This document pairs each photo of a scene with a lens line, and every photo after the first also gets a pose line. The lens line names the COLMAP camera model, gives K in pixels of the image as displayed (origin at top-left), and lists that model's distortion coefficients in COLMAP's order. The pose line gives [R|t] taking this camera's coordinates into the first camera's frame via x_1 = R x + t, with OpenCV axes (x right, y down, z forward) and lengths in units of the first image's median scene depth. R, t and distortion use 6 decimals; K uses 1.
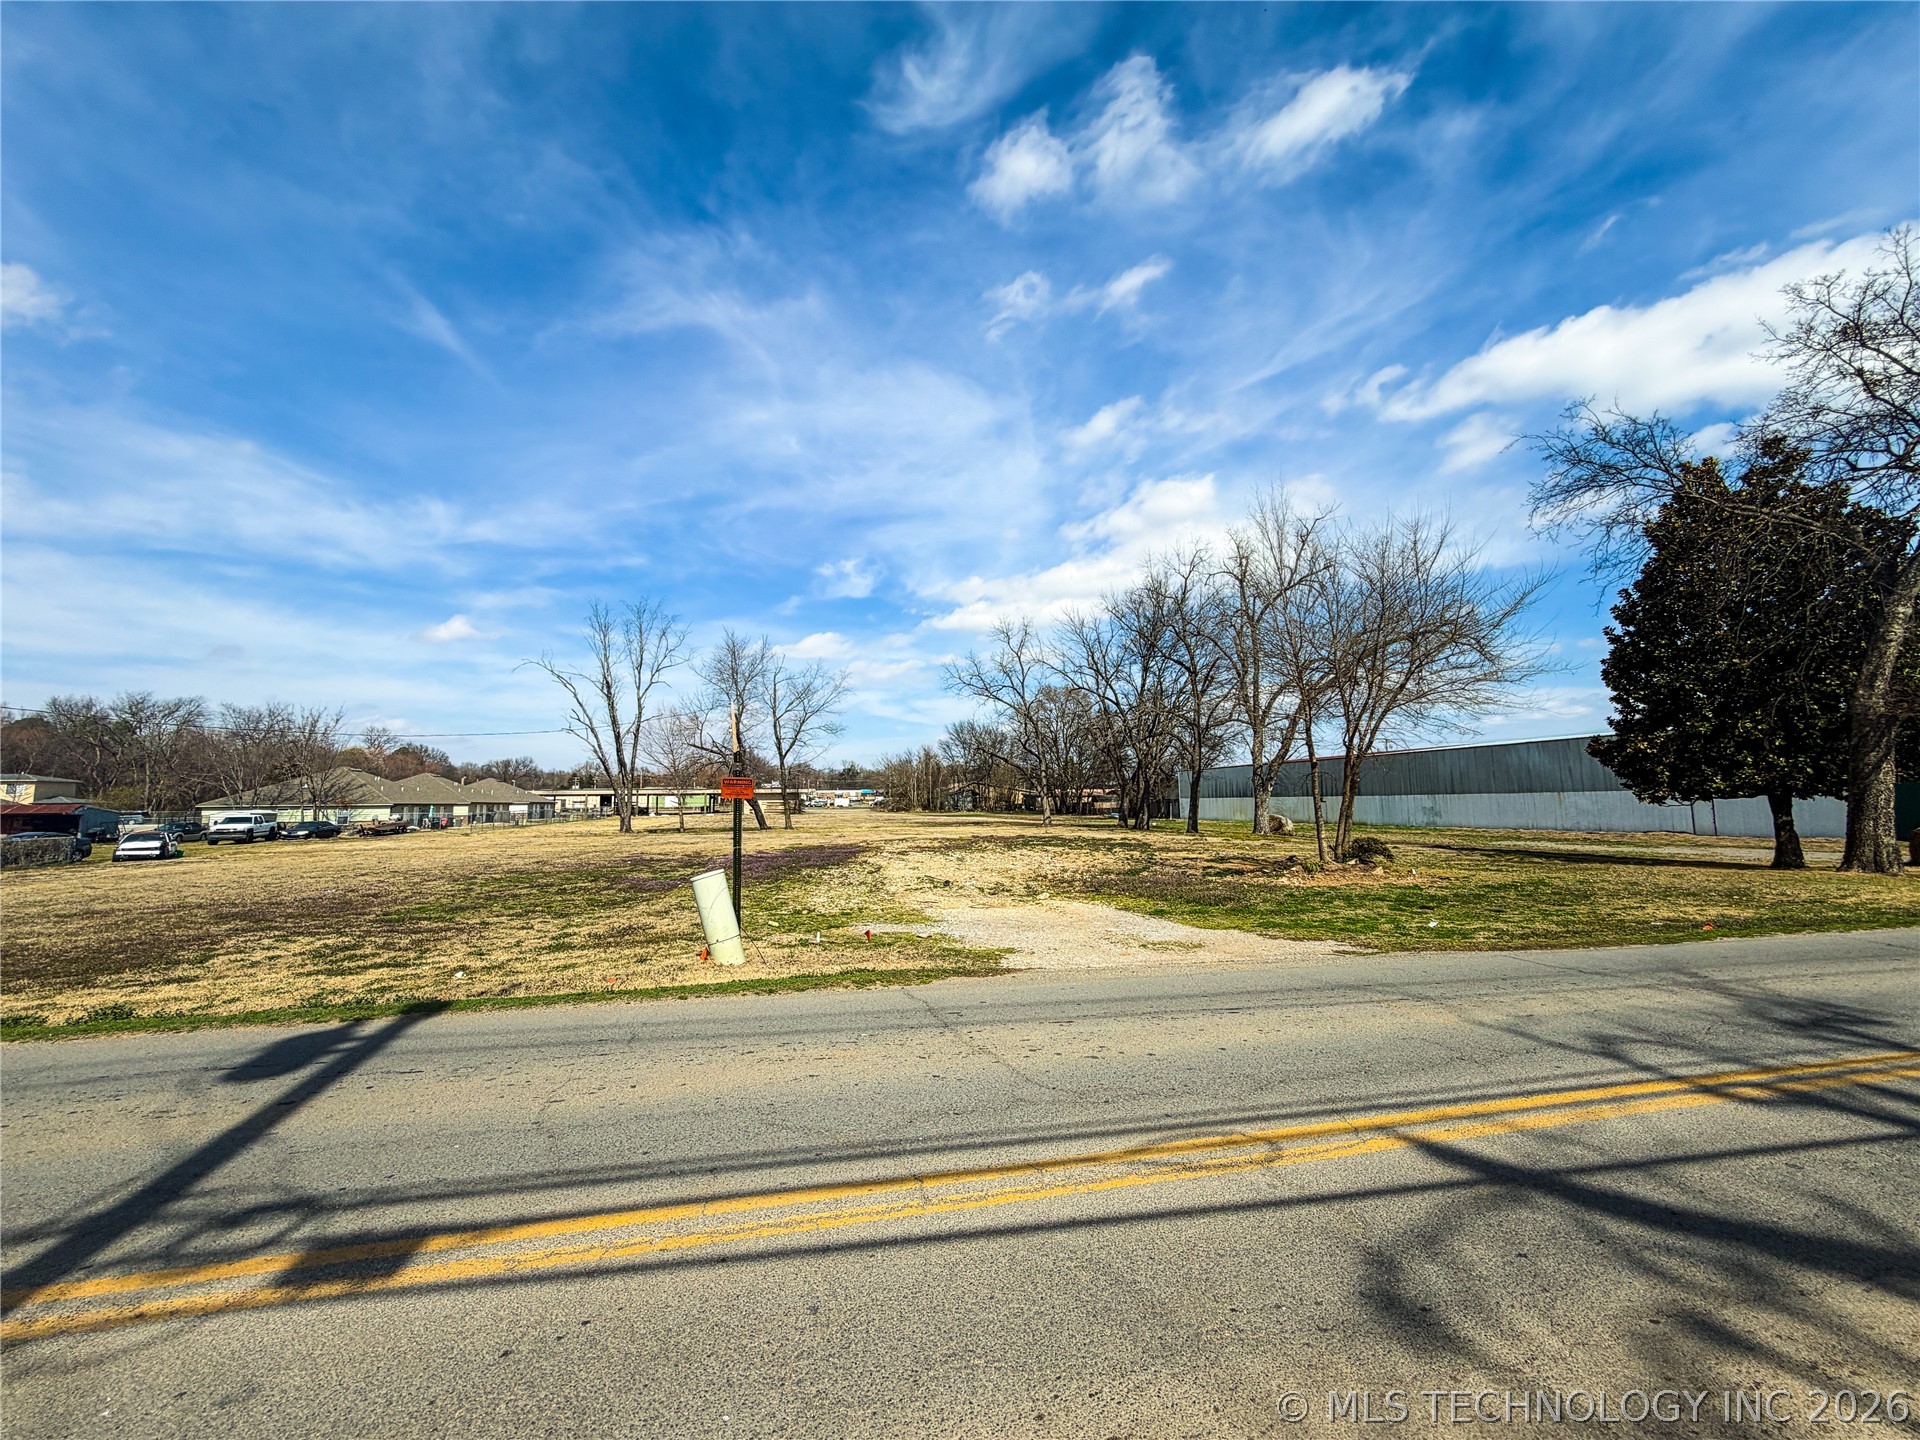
lens RADIAL K [[766.4, 0, 954.3], [0, 766.4, 714.5], [0, 0, 1]] dist [-0.000108, 0.000046]
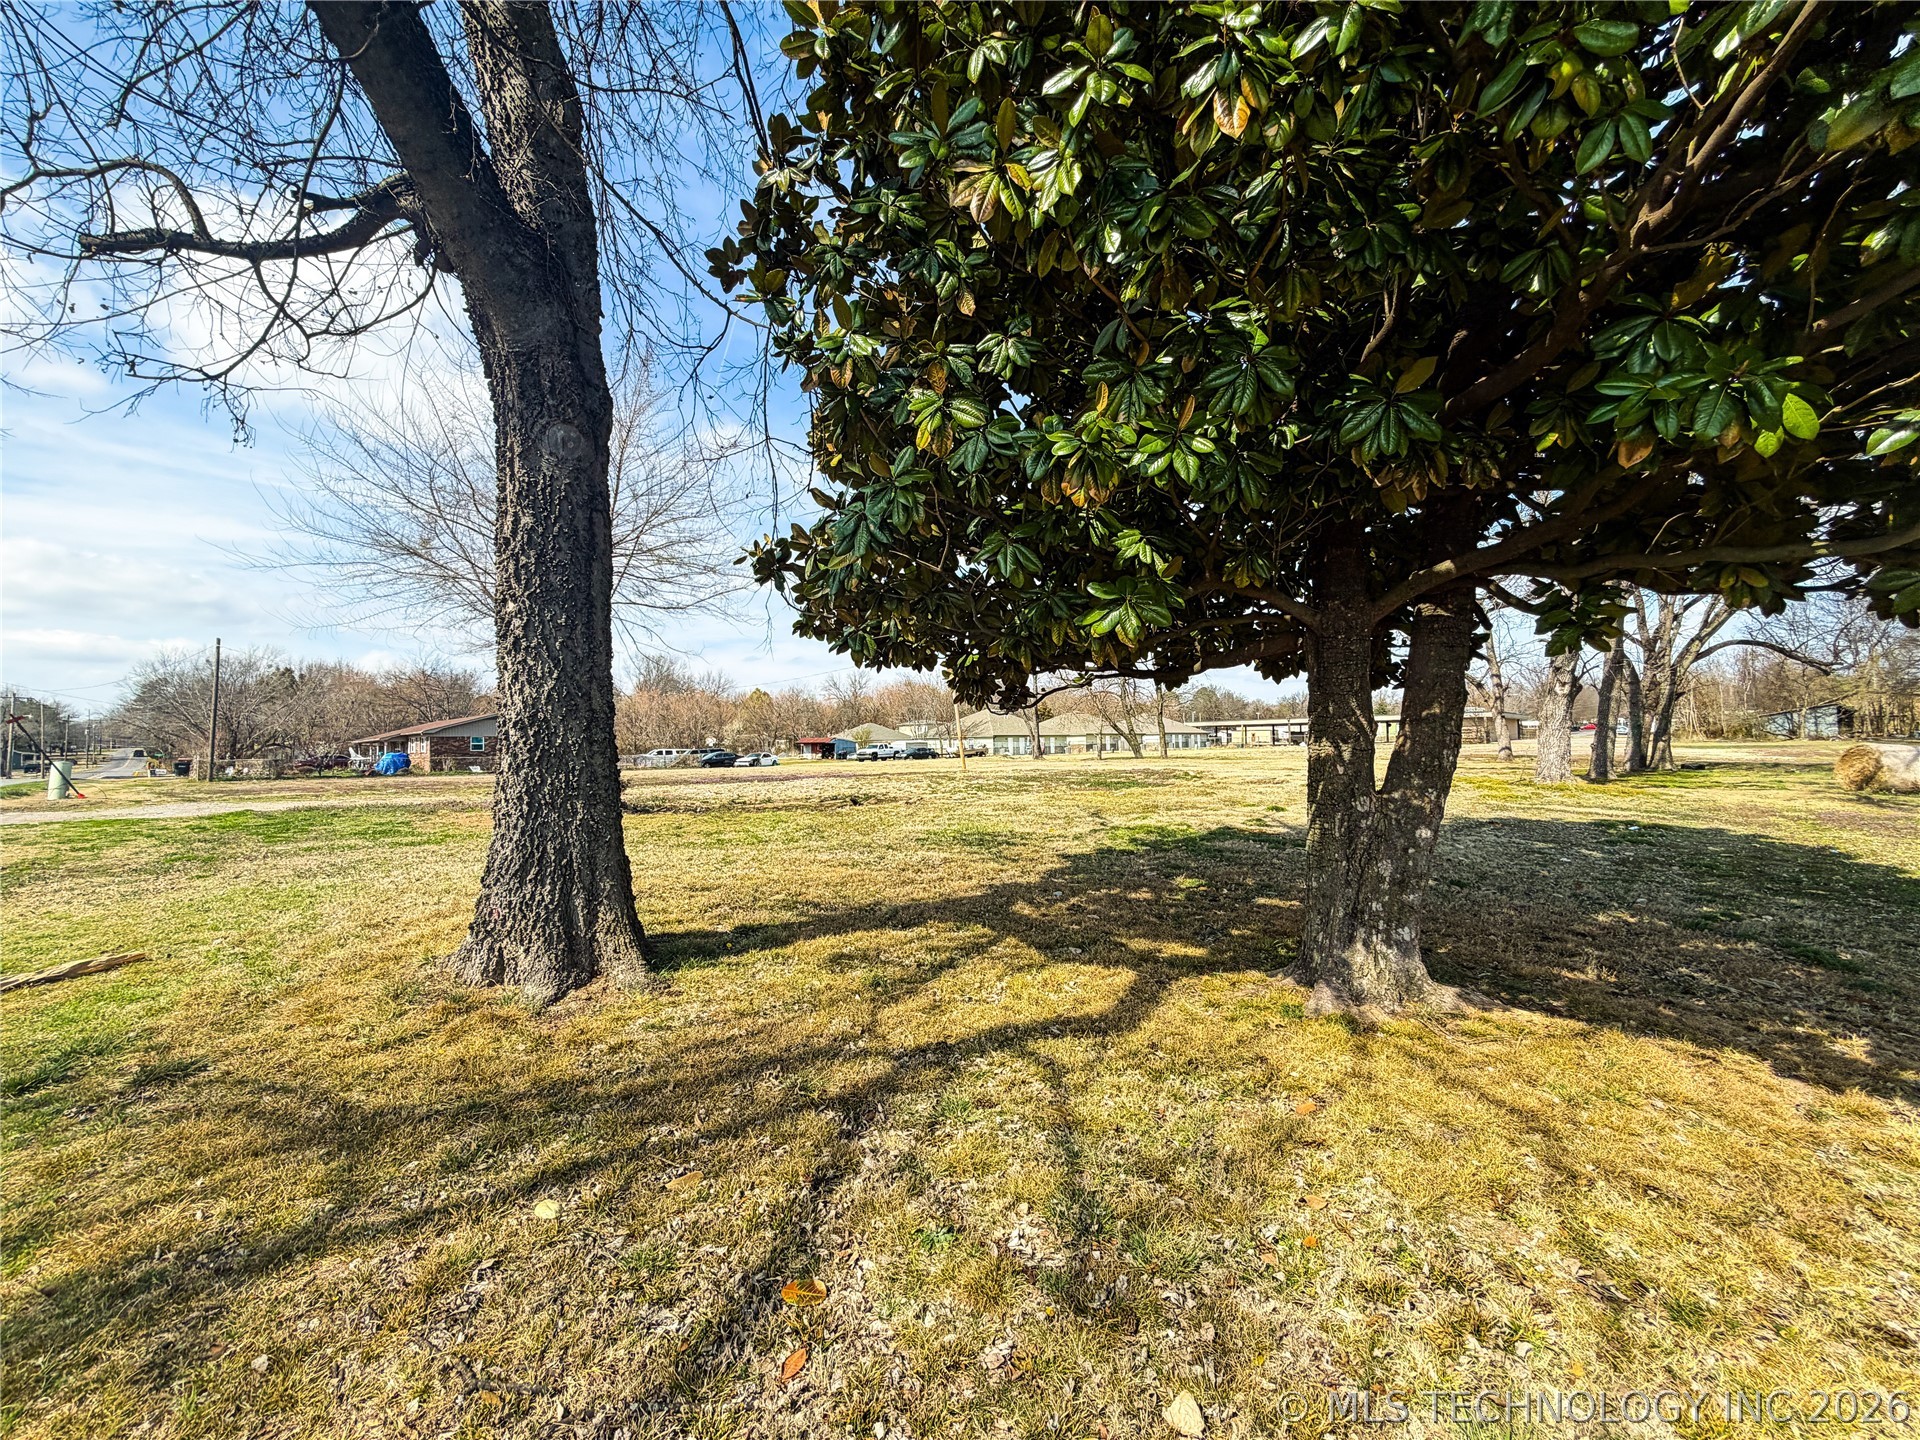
lens RADIAL K [[774.6, 0, 947.8], [0, 774.6, 713.6], [0, 0, 1]] dist [-0.001572, 0.000278]
pose [[0.497272, -0.032437, -0.866988, 0.480143], [0.110048, 0.993588, 0.025945, 0.042714], [0.860587, -0.108312, 0.497653, 0.320545]]
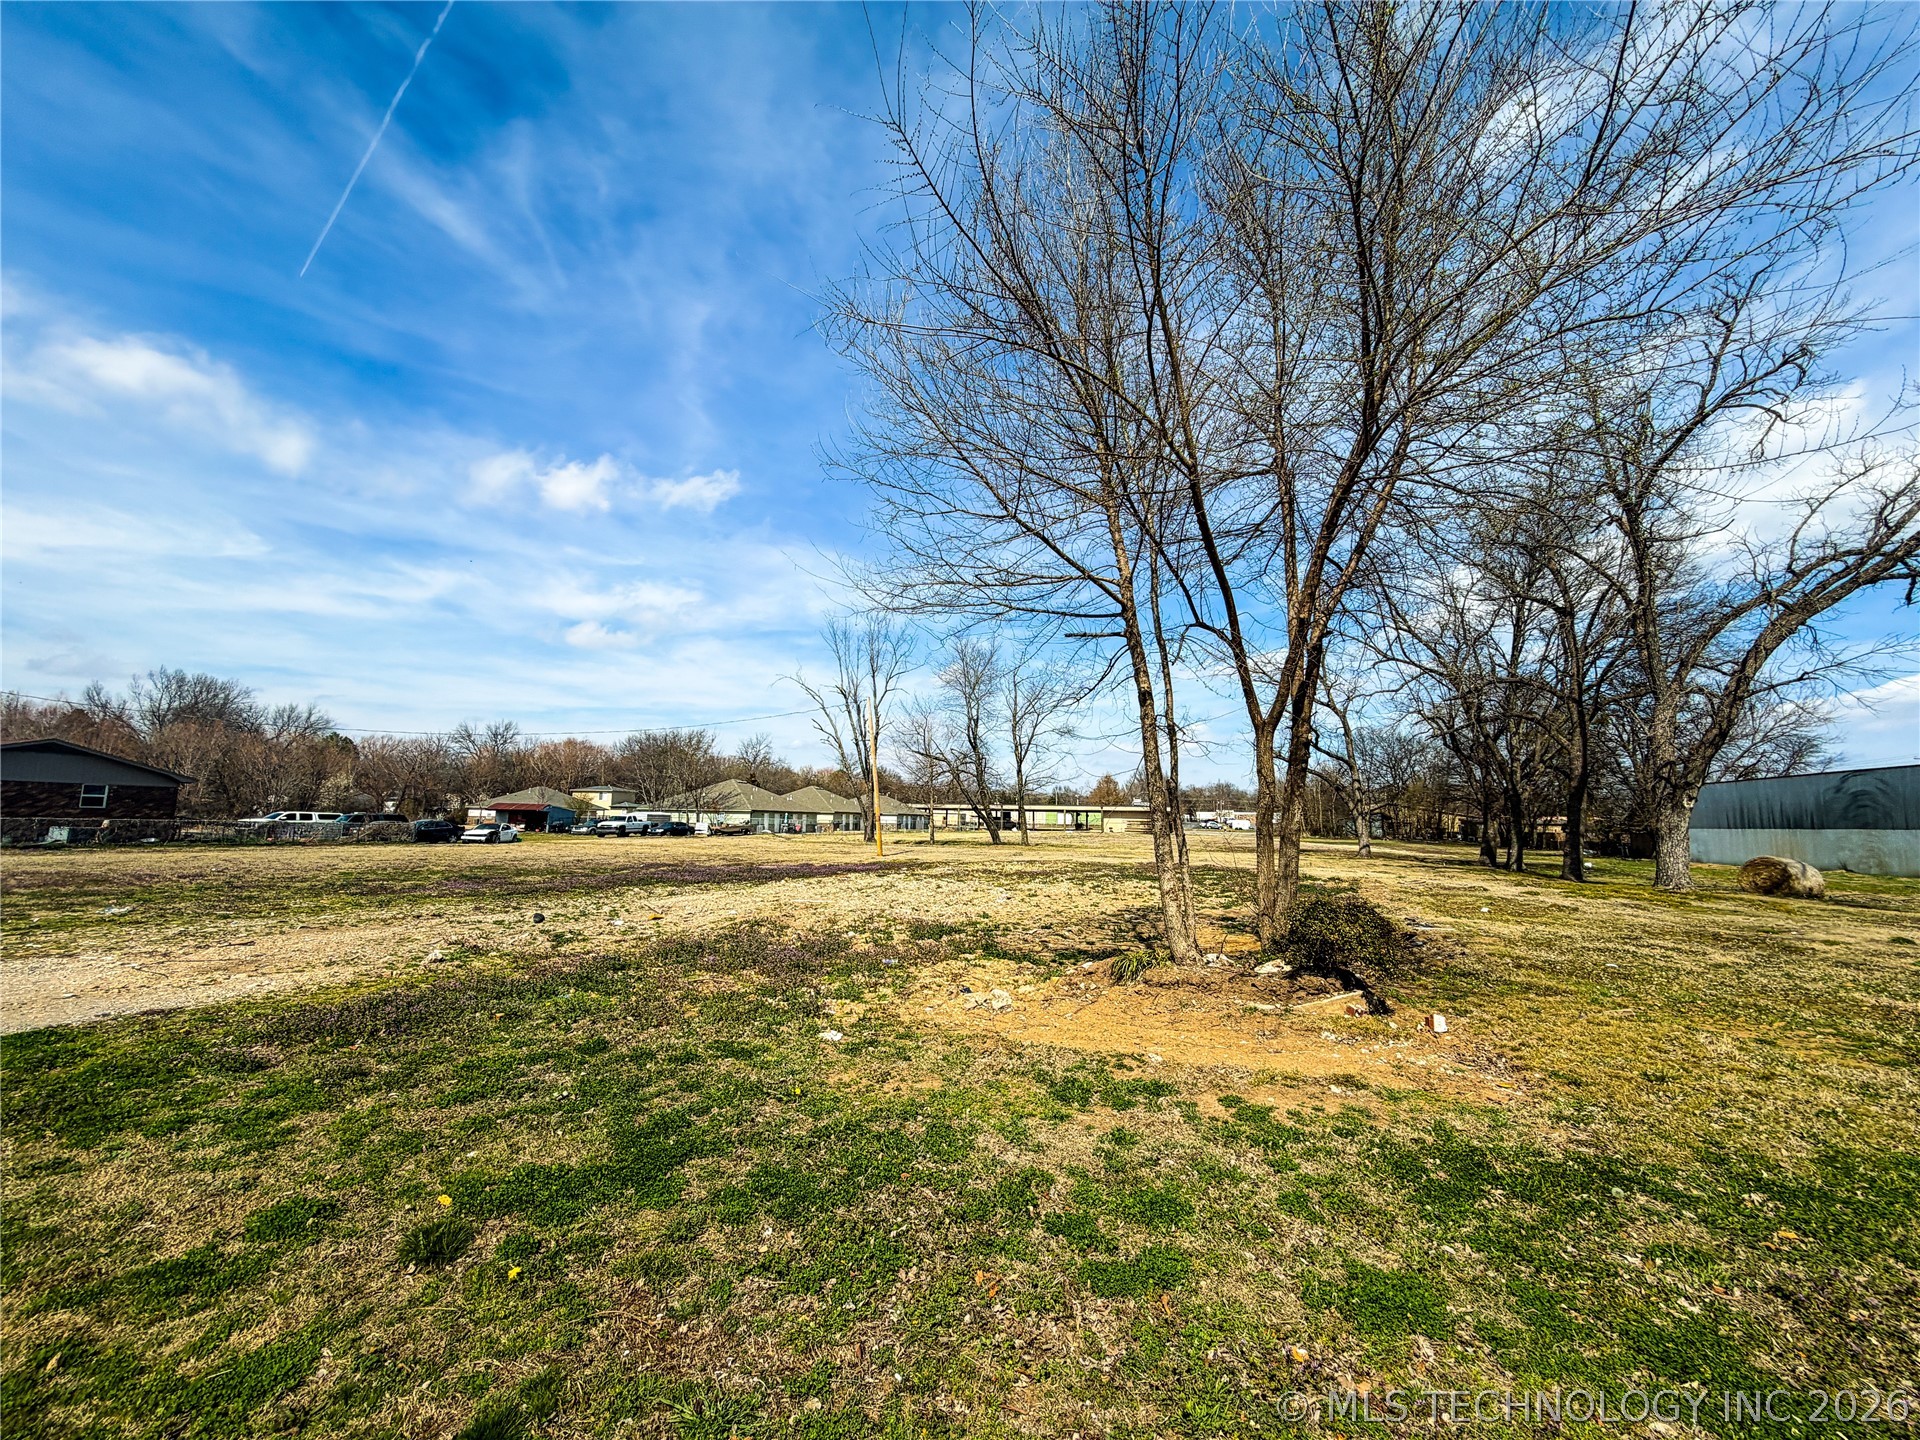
lens RADIAL K [[770.9, 0, 953.6], [0, 770.9, 723.3], [0, 0, 1]] dist [-0.000083, 0.000633]
pose [[0.840866, -0.041149, -0.539677, 0.207253], [0.032929, 0.999148, -0.024876, 0.028413], [0.540241, 0.003146, 0.841505, 0.209113]]
